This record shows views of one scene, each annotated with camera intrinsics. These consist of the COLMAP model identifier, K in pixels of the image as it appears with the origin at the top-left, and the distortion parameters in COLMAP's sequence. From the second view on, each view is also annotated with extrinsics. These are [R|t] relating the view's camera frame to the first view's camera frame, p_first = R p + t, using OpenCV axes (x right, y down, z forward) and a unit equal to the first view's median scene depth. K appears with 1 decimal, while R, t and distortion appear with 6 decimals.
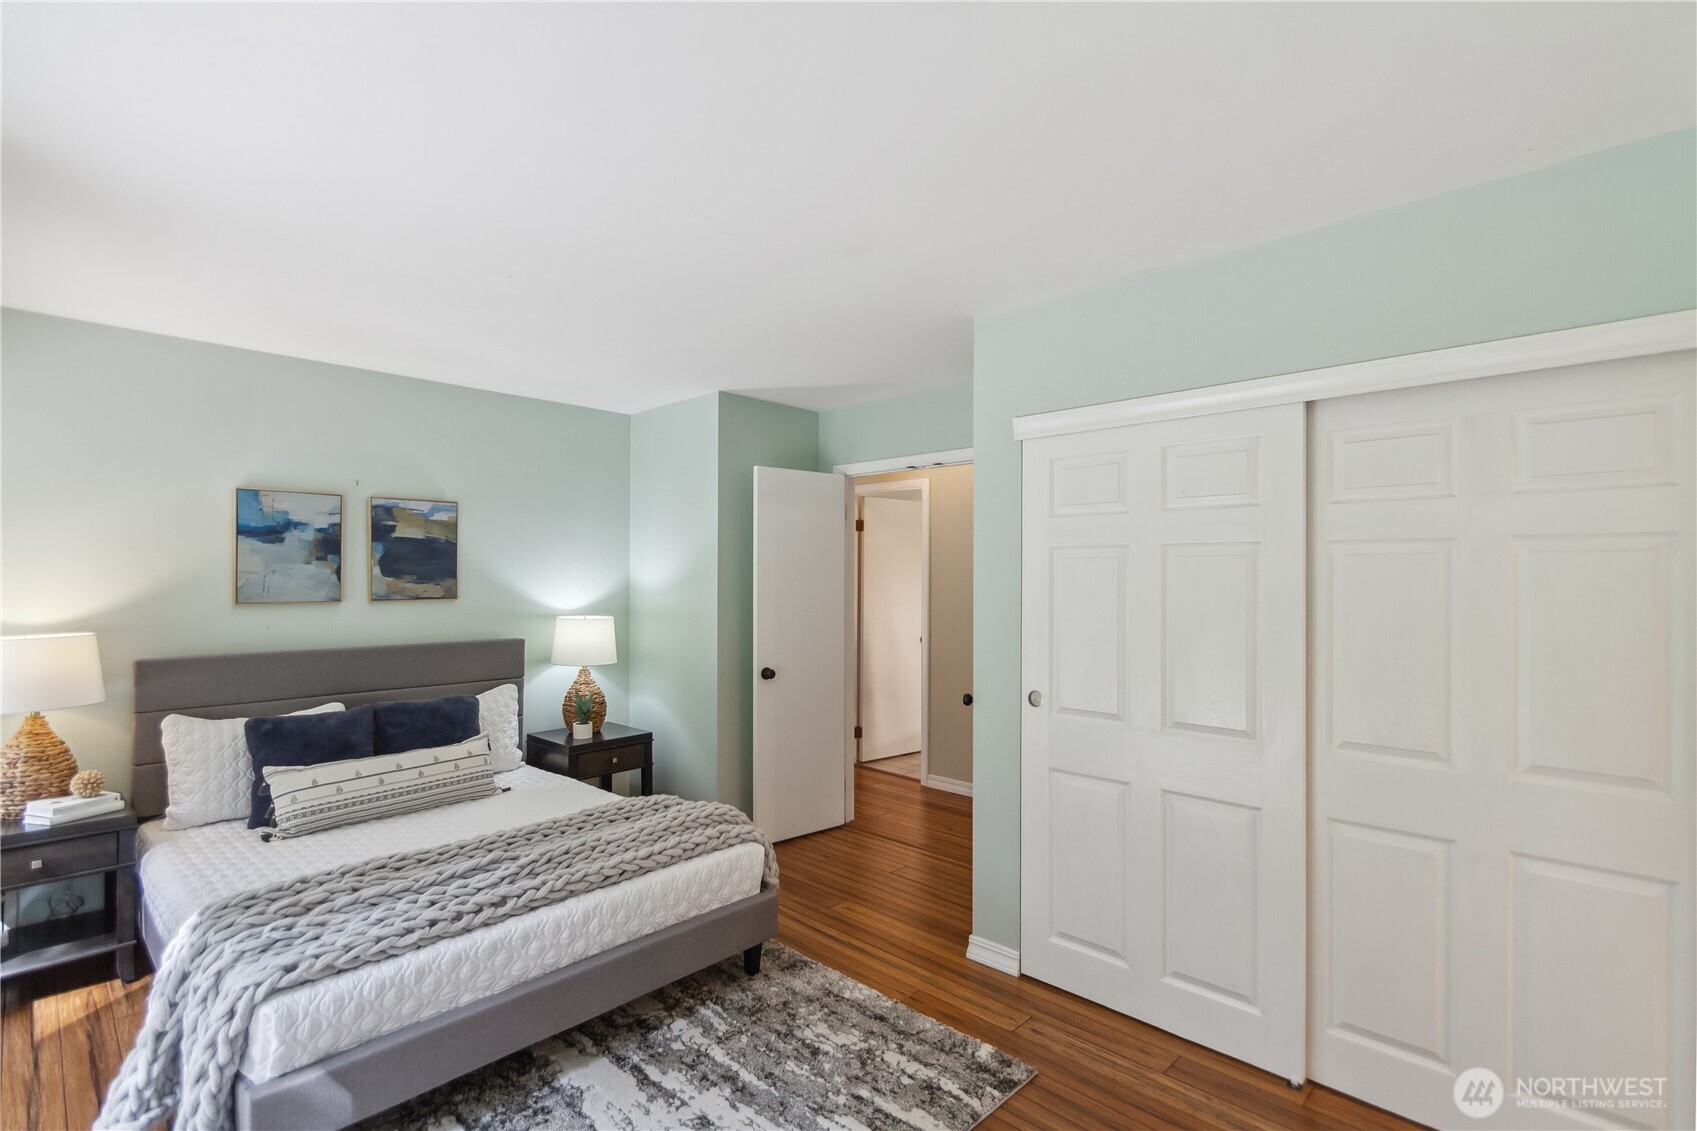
lens RADIAL K [[792.9, 0, 839.5], [0, 792.9, 579.5], [0, 0, 1]] dist [0.003199, -0.000132]
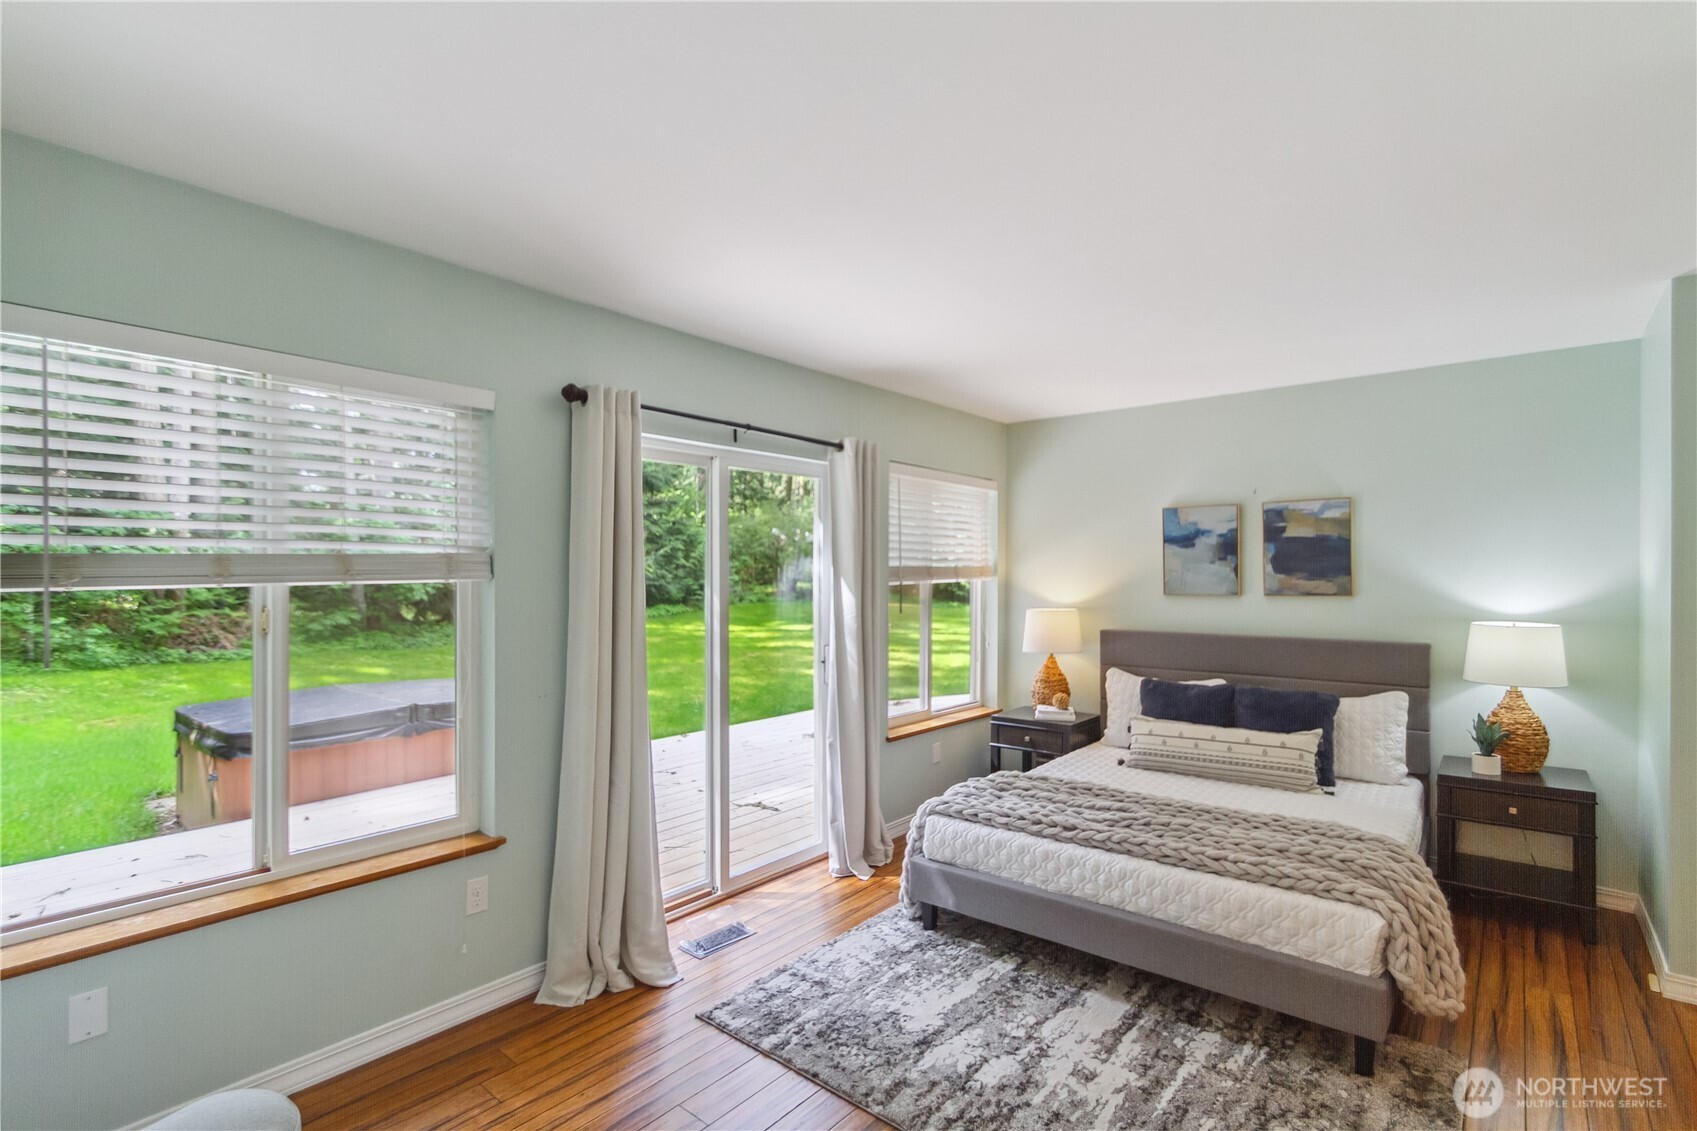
lens RADIAL K [[792.9, 0, 839.5], [0, 792.9, 579.5], [0, 0, 1]] dist [0.003199, -0.000132]
pose [[0.069706, 0.002220, -0.997565, 0.530454], [-0.000686, 0.999997, 0.002177, 0.002747], [0.997567, 0.000533, 0.069707, 0.351802]]
